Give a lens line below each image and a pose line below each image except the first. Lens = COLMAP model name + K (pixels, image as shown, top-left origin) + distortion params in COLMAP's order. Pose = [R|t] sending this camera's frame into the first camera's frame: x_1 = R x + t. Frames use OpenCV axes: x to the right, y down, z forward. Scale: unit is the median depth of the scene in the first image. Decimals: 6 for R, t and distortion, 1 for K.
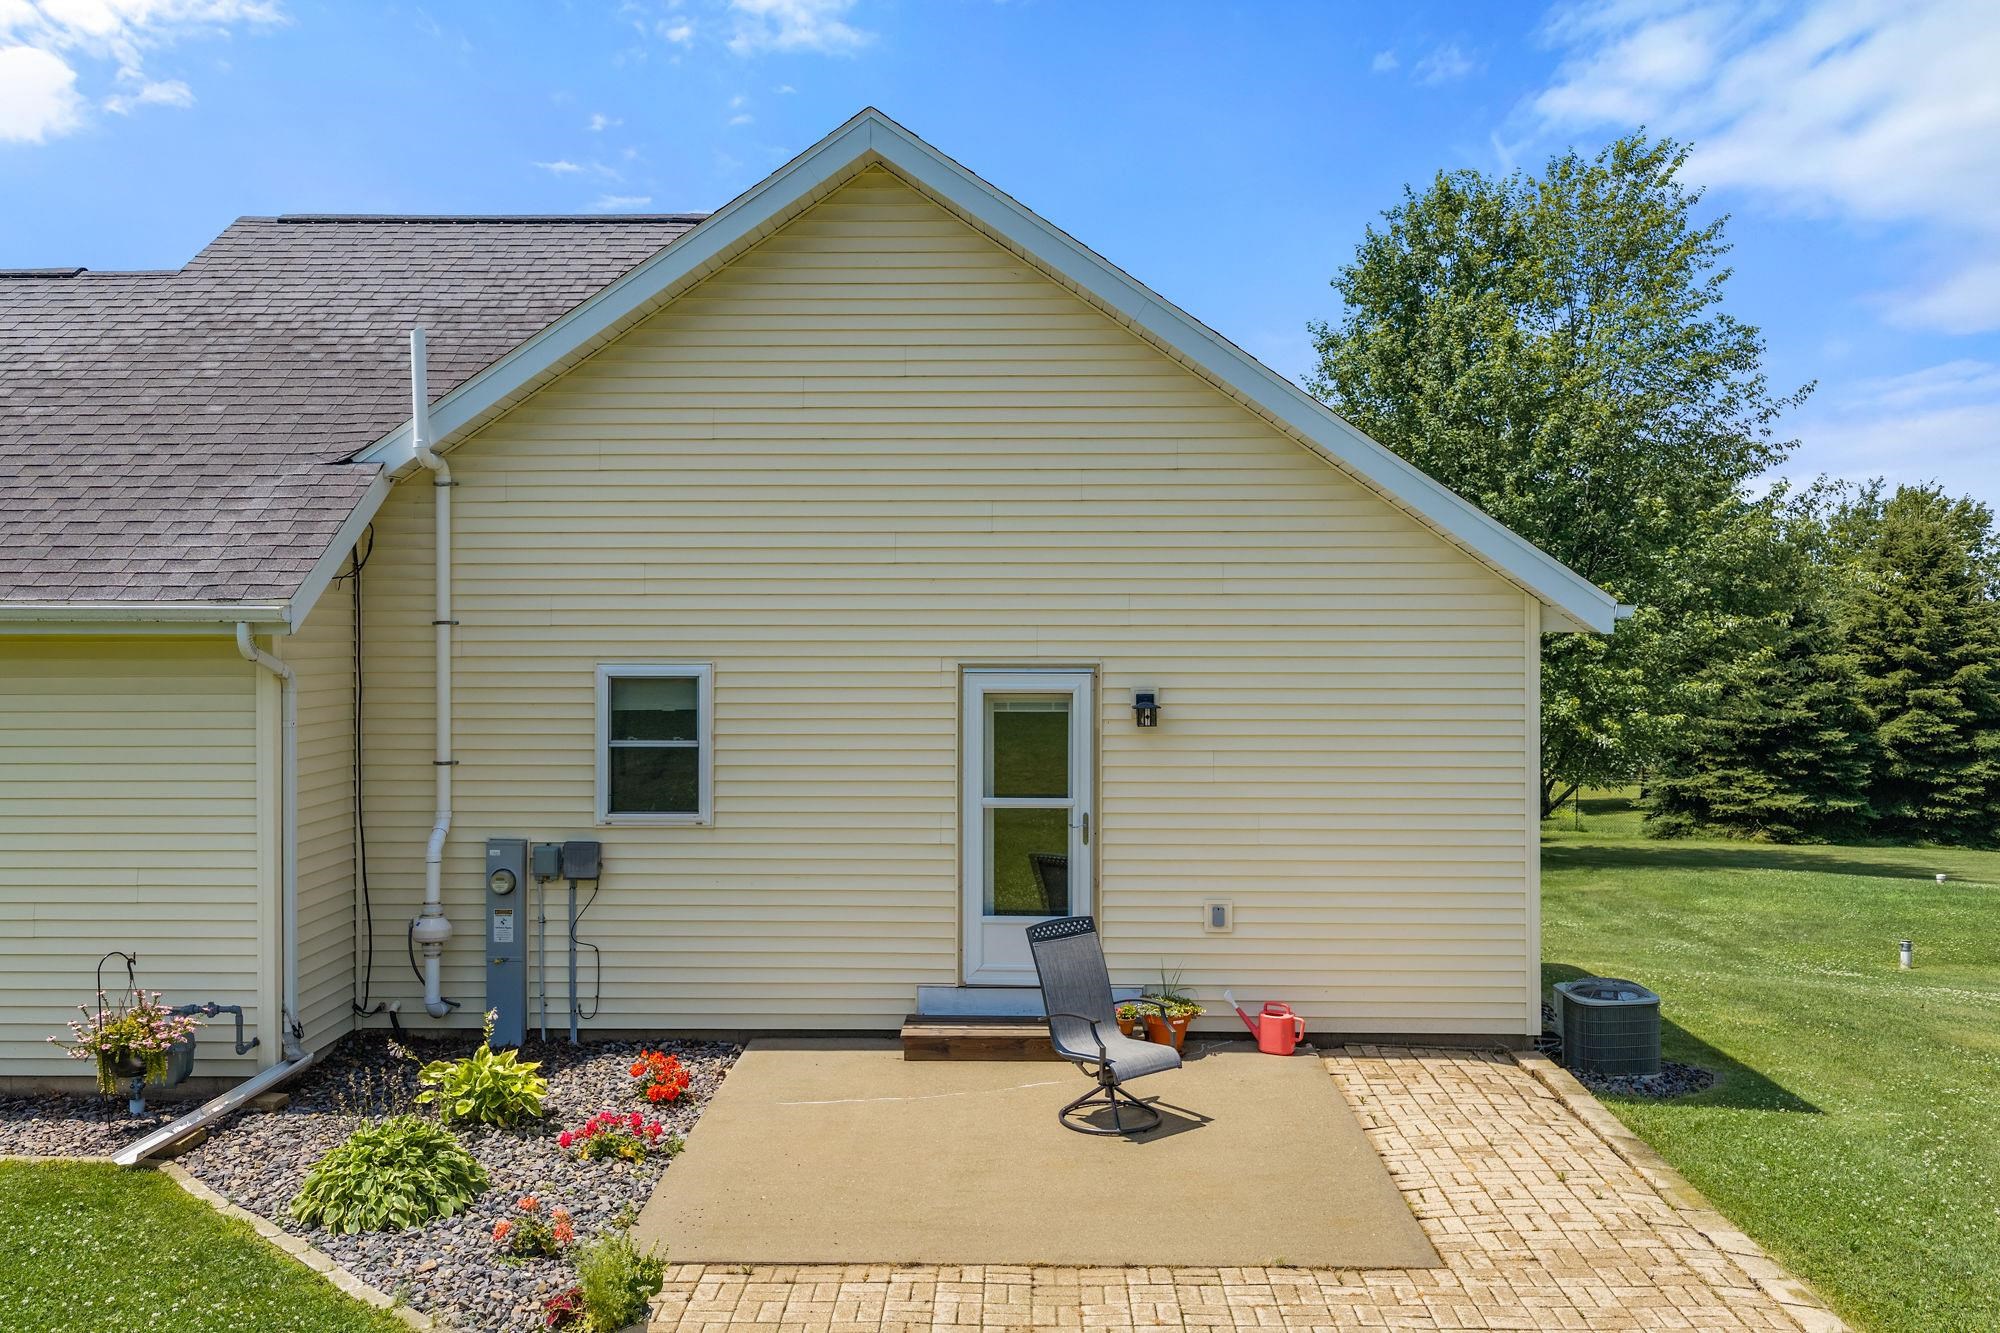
lens RADIAL K [[1686.7, 0, 1000.0], [0, 1686.7, 666.5], [0, 0, 1]] dist [0.003099, 0.006658]
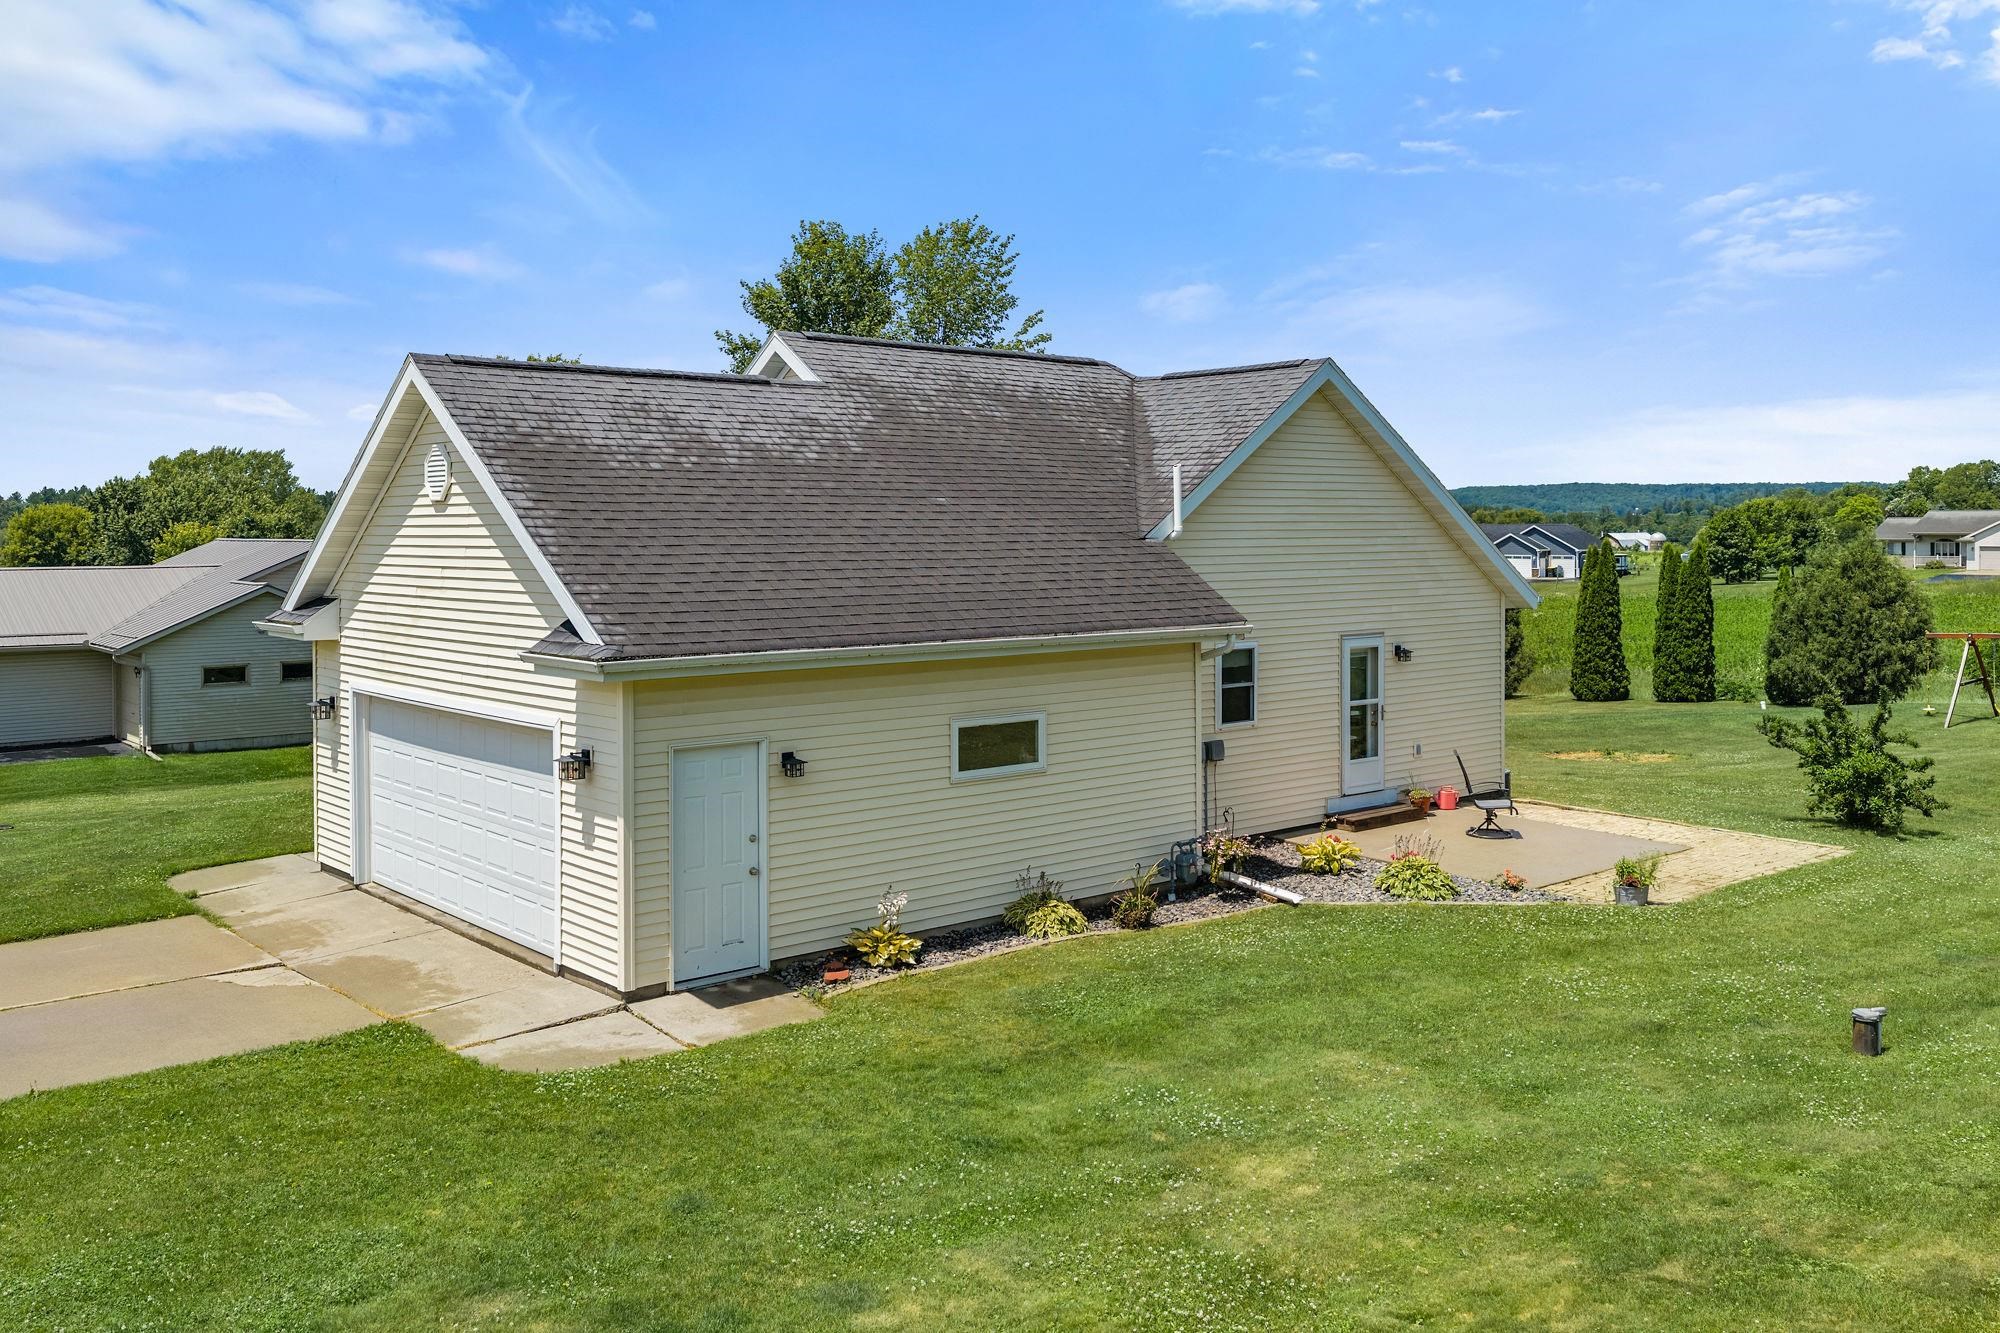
lens RADIAL K [[1670.9, 0, 999.9], [0, 1670.9, 590.9], [0, 0, 1]] dist [0.000847, 0.001342]
pose [[0.740433, -0.027378, 0.671573, -1.819237], [0.020929, 0.999625, 0.017676, -0.107118], [-0.671805, 0.000967, 0.740728, -0.214382]]
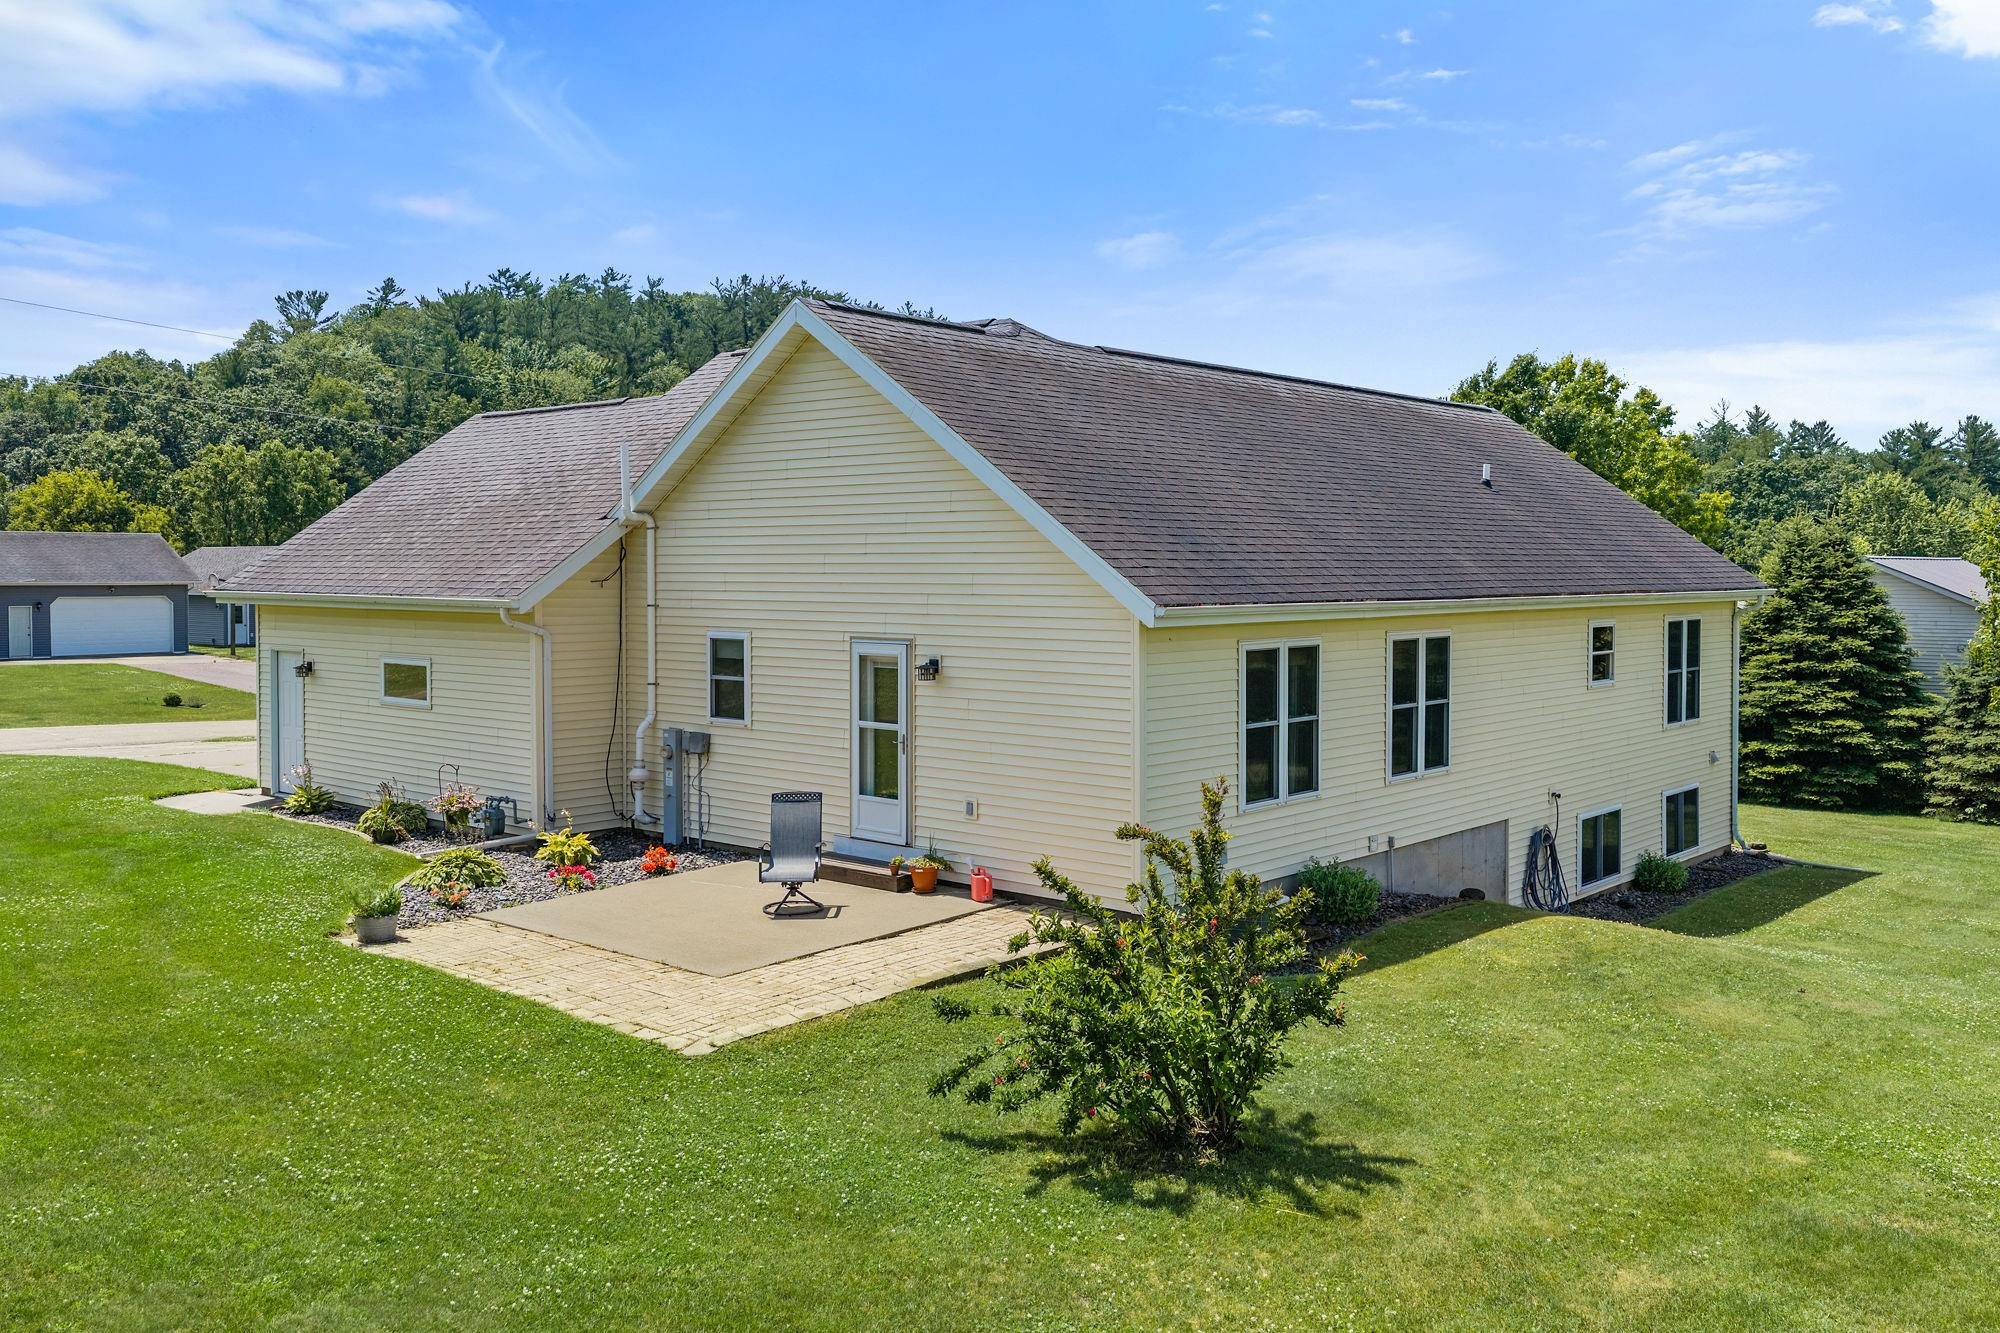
lens RADIAL K [[1686.7, 0, 1000.0], [0, 1686.7, 666.5], [0, 0, 1]] dist [0.003099, 0.006658]
pose [[0.761645, 0.038382, -0.646857, 1.230836], [-0.016584, 0.999072, 0.039753, -0.042761], [0.647782, -0.019550, 0.761575, -0.139167]]
